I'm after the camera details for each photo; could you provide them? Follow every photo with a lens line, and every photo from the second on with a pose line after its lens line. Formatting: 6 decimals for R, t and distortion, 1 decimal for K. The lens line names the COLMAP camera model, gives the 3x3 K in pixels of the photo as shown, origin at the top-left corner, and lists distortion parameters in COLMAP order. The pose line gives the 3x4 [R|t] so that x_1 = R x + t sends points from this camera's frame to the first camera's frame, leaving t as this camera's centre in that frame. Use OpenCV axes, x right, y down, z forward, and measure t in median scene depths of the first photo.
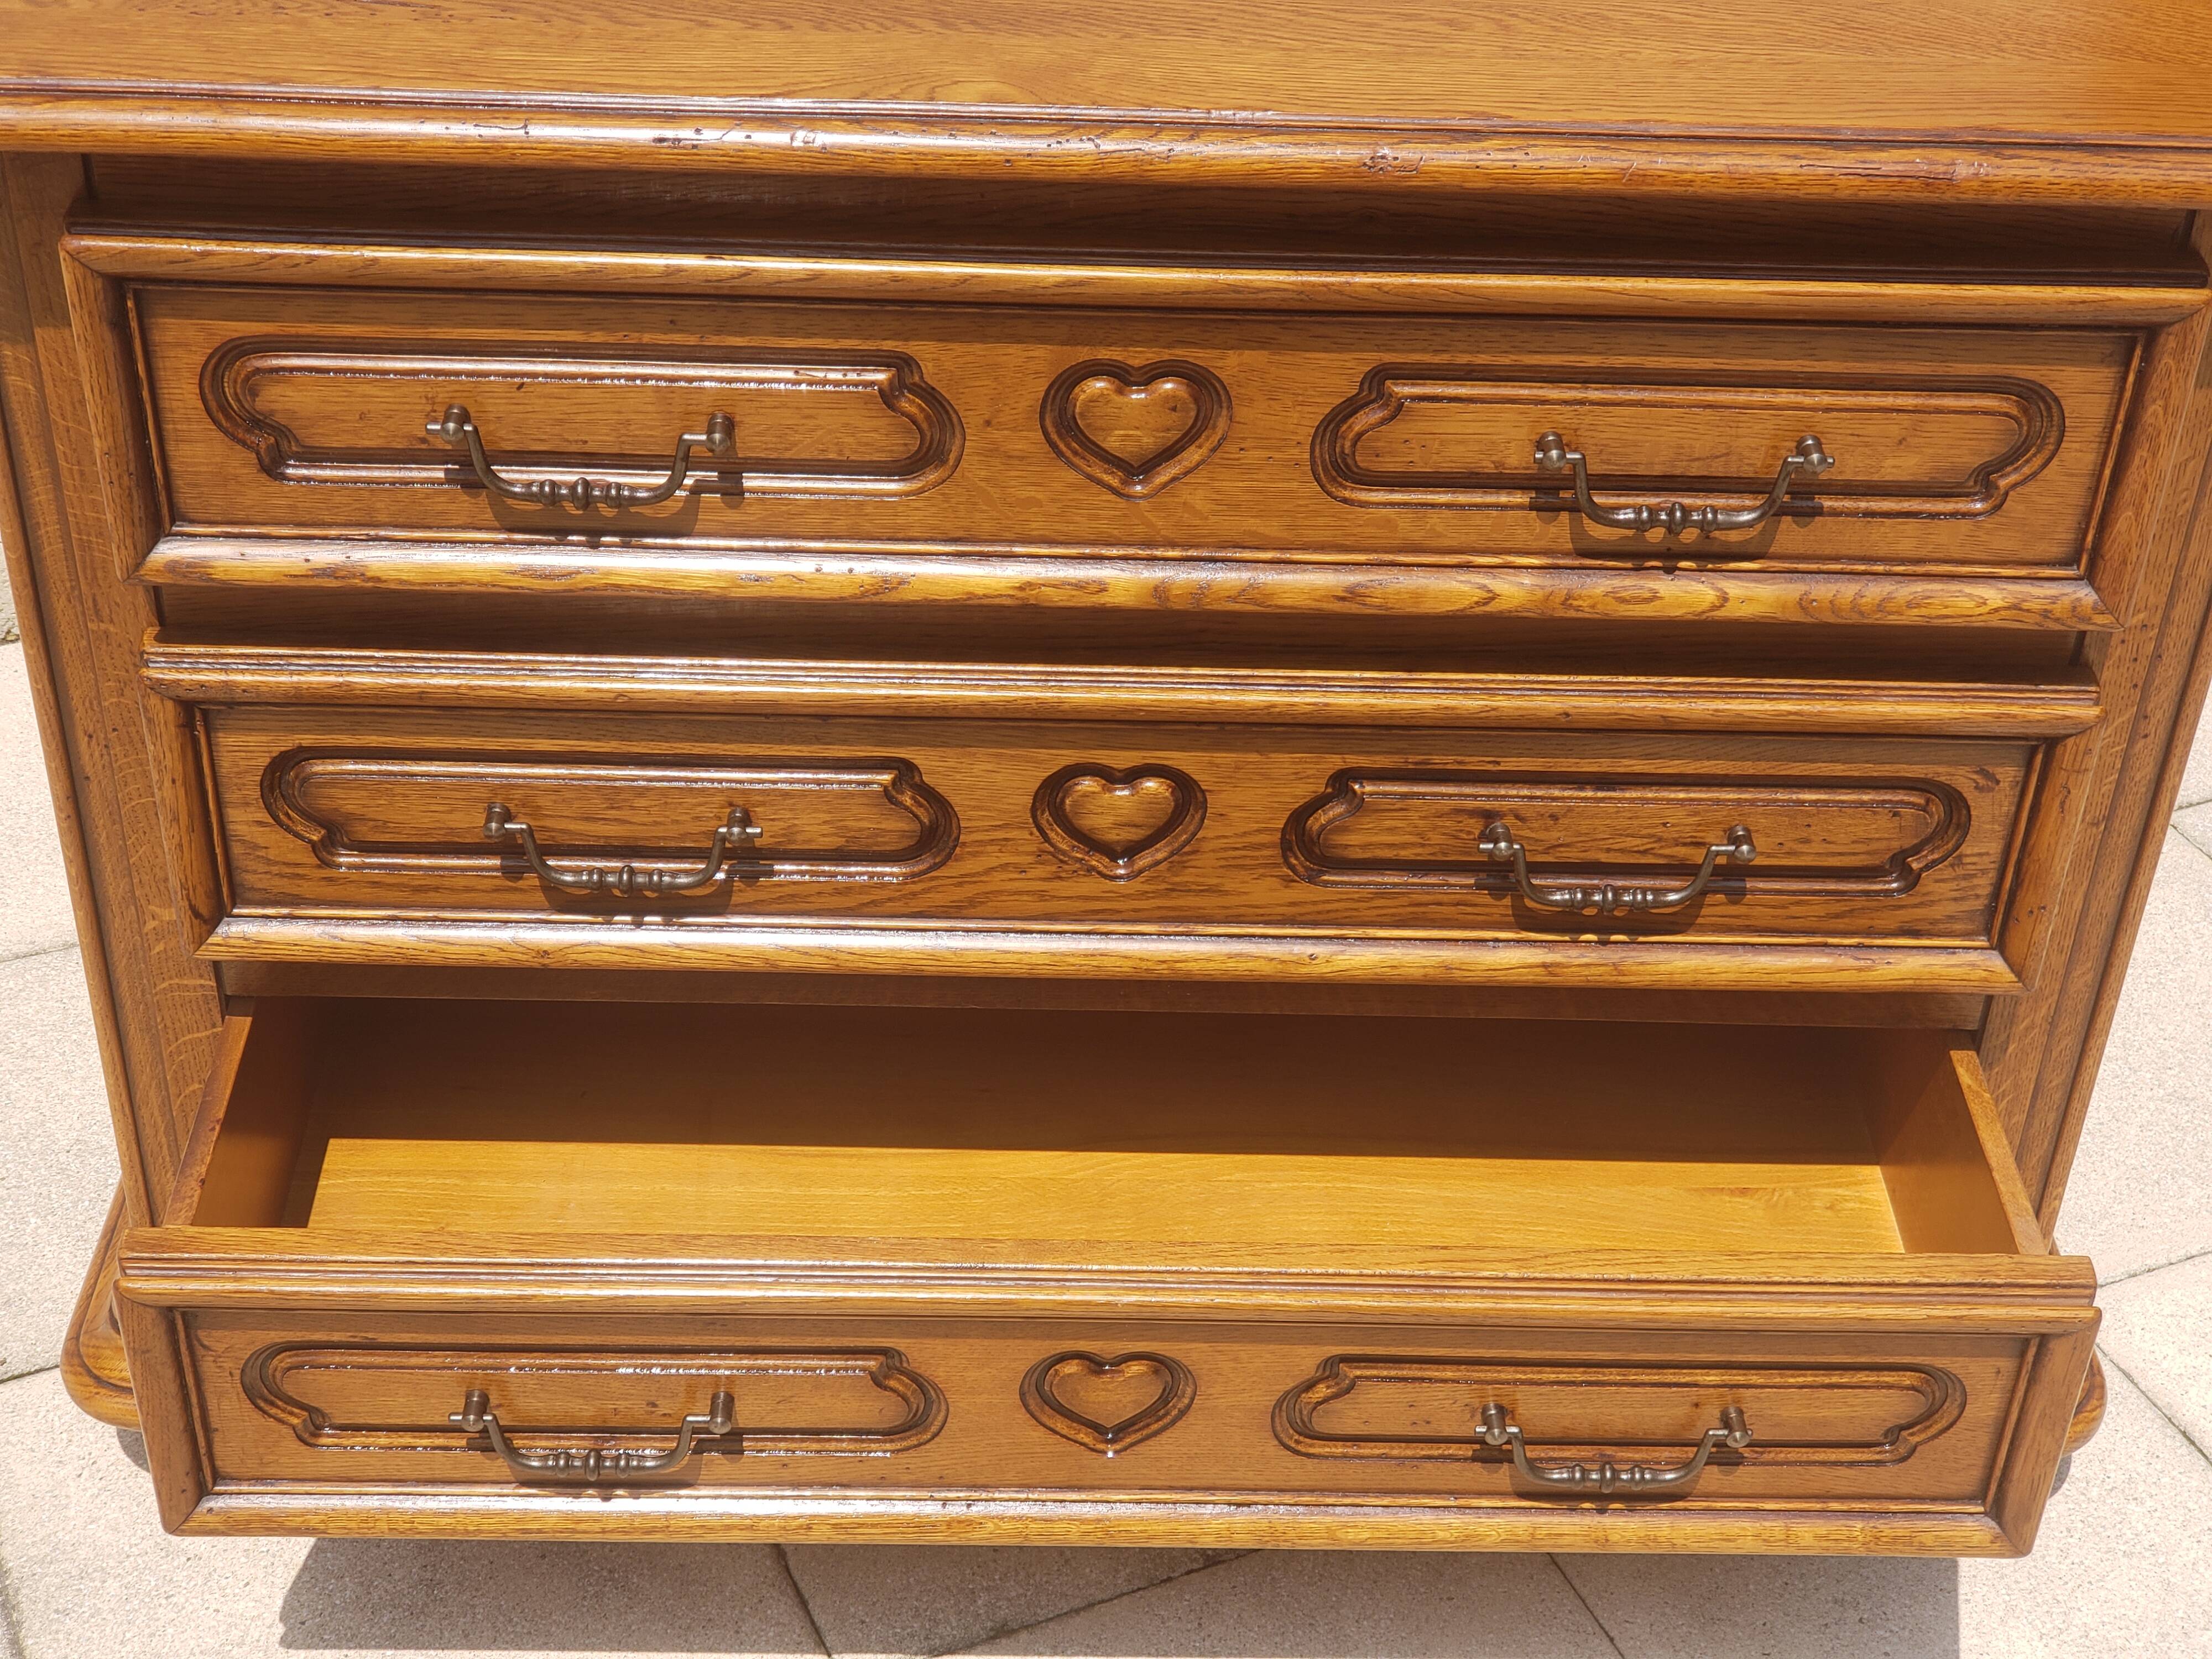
lens RADIAL K [[3227.8, 0, 1081.1], [0, 3227.8, 857.4], [0, 0, 1]] dist [0.048231, 0.000000]
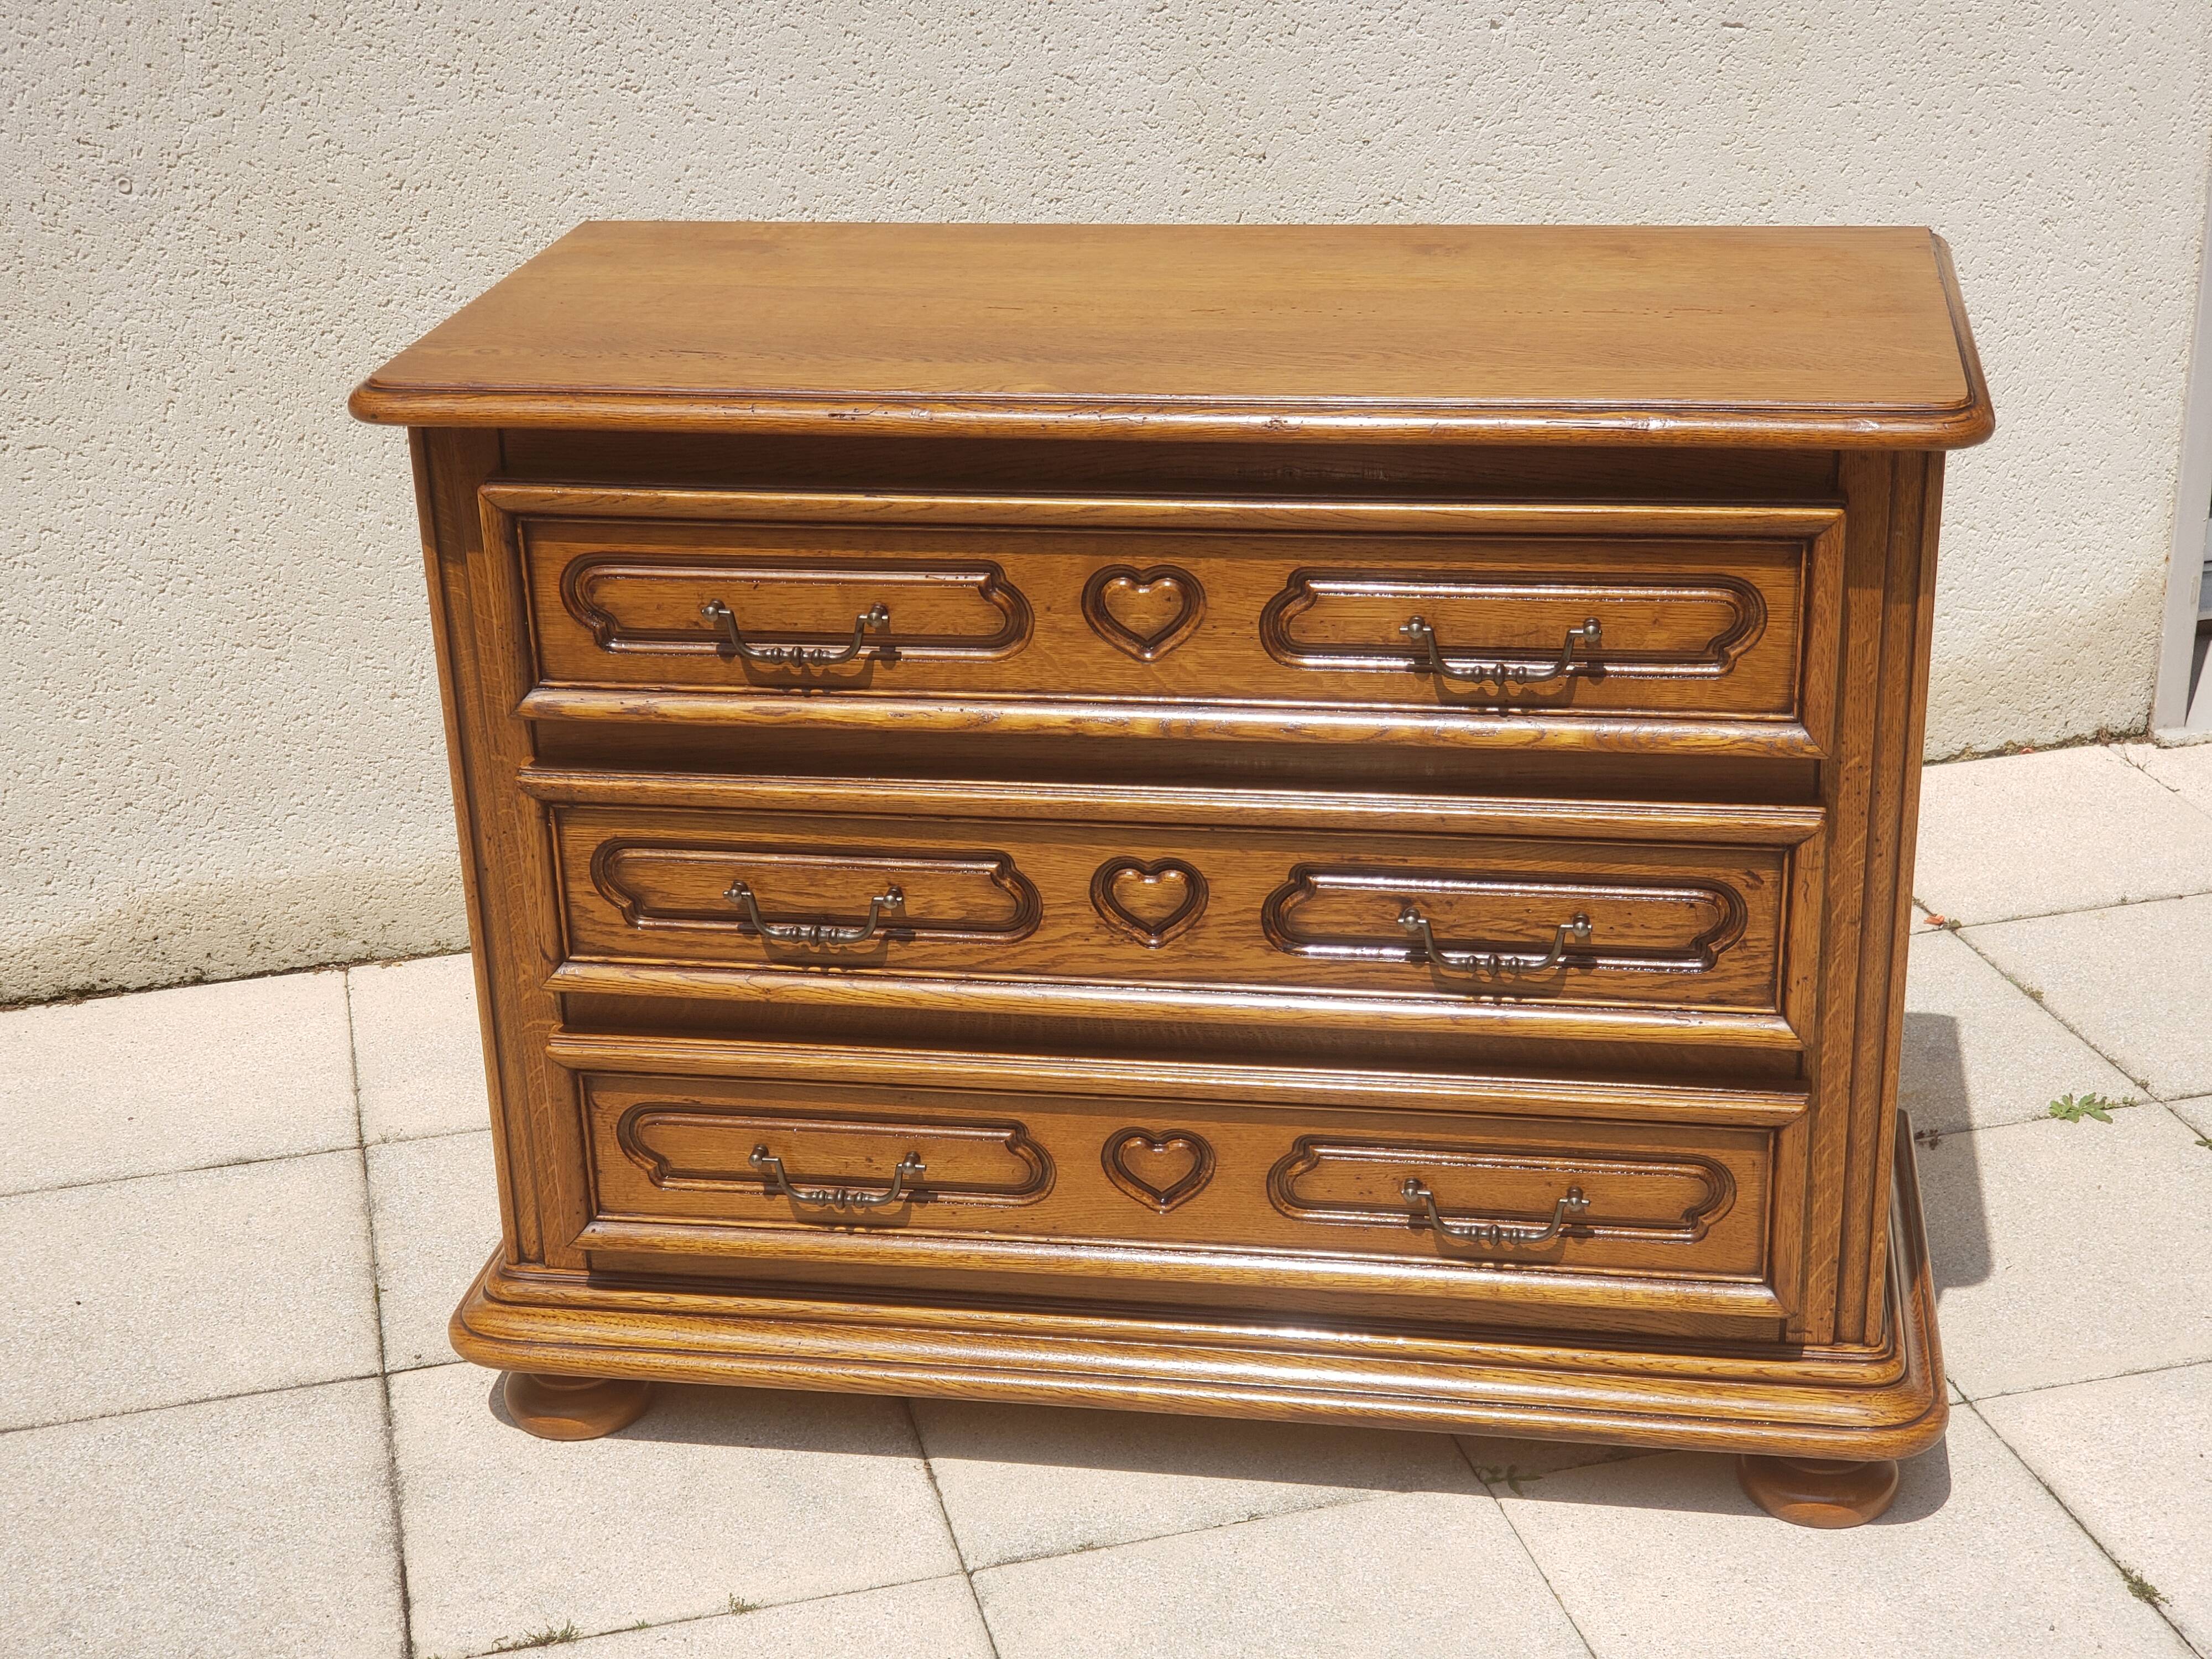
lens RADIAL K [[3227.8, 0, 1074.1], [0, 3227.8, 865.9], [0, 0, 1]] dist [0.048231, 0.000000]
pose [[0.982077, 0.012314, -0.188078, 0.268252], [-0.053158, 0.975450, -0.213711, 0.305841], [0.180829, 0.219878, 0.958621, -0.431914]]
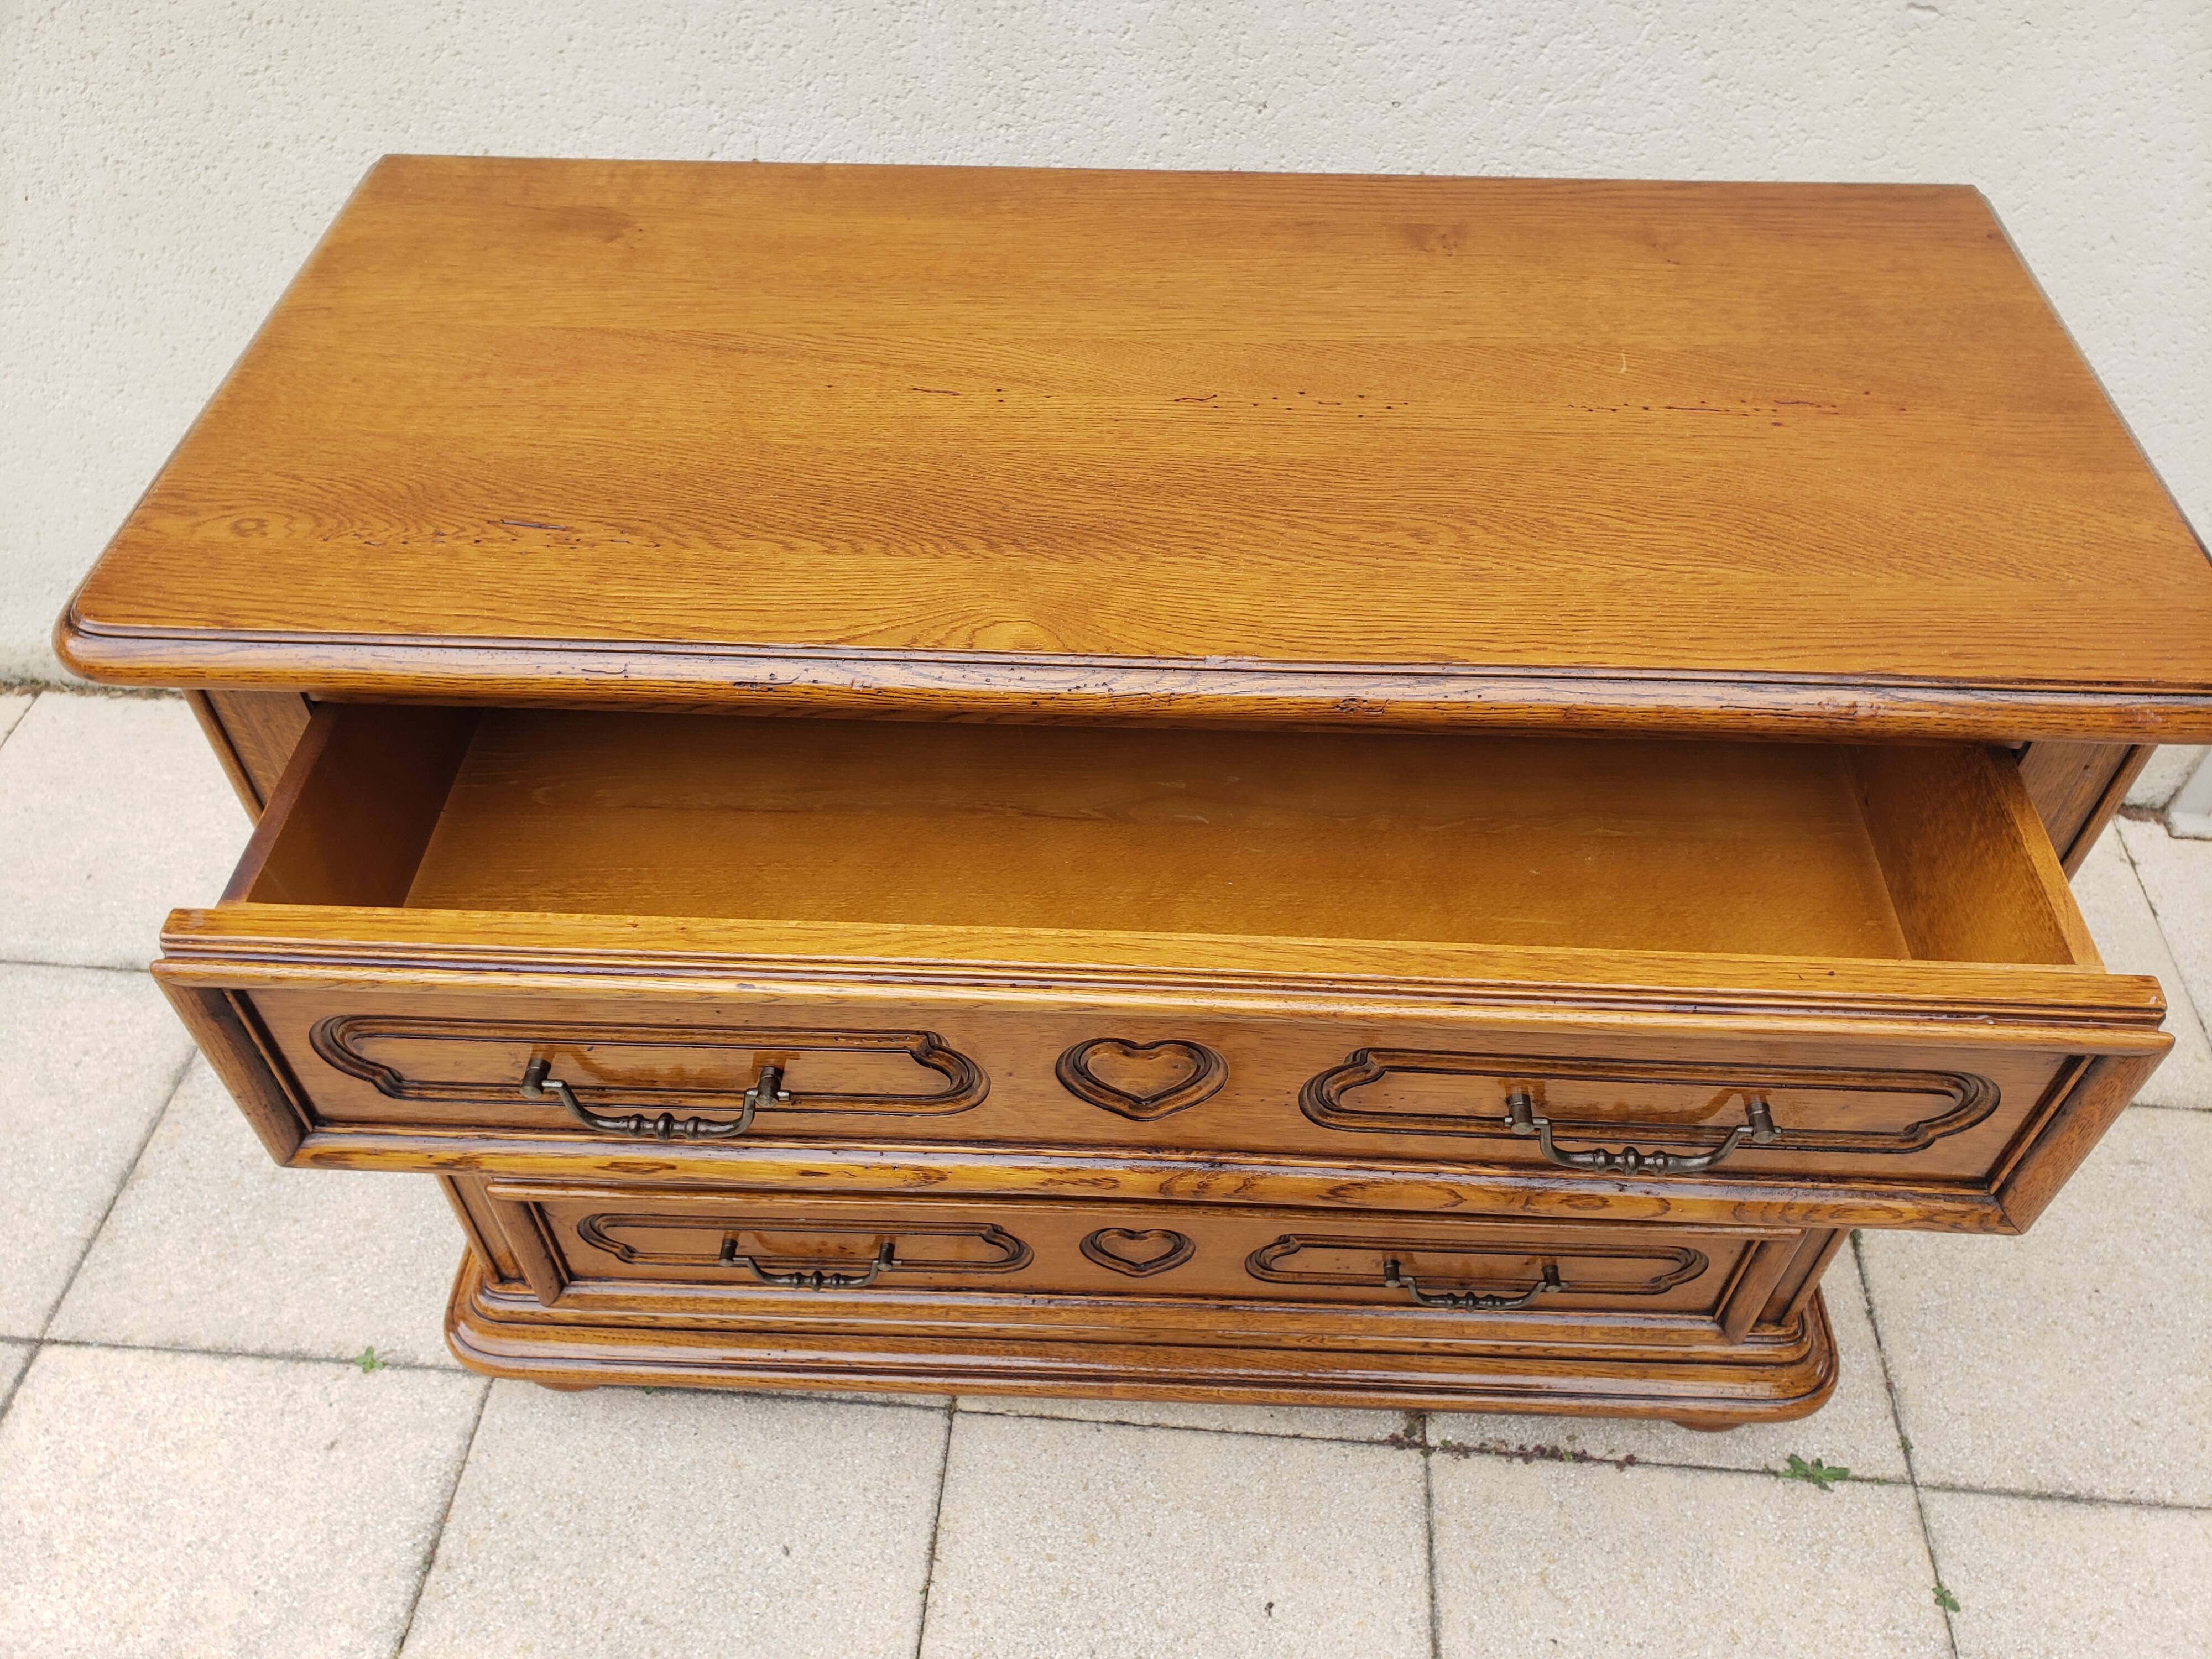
lens RADIAL K [[1723.9, 0, 1104.1], [0, 1723.9, 844.5], [0, 0, 1]] dist [0.008412, 0.003945]
pose [[0.998643, 0.011754, -0.050735, 0.032211], [-0.002026, 0.982229, 0.187677, -0.257392], [0.052039, -0.187320, 0.980920, 0.346444]]
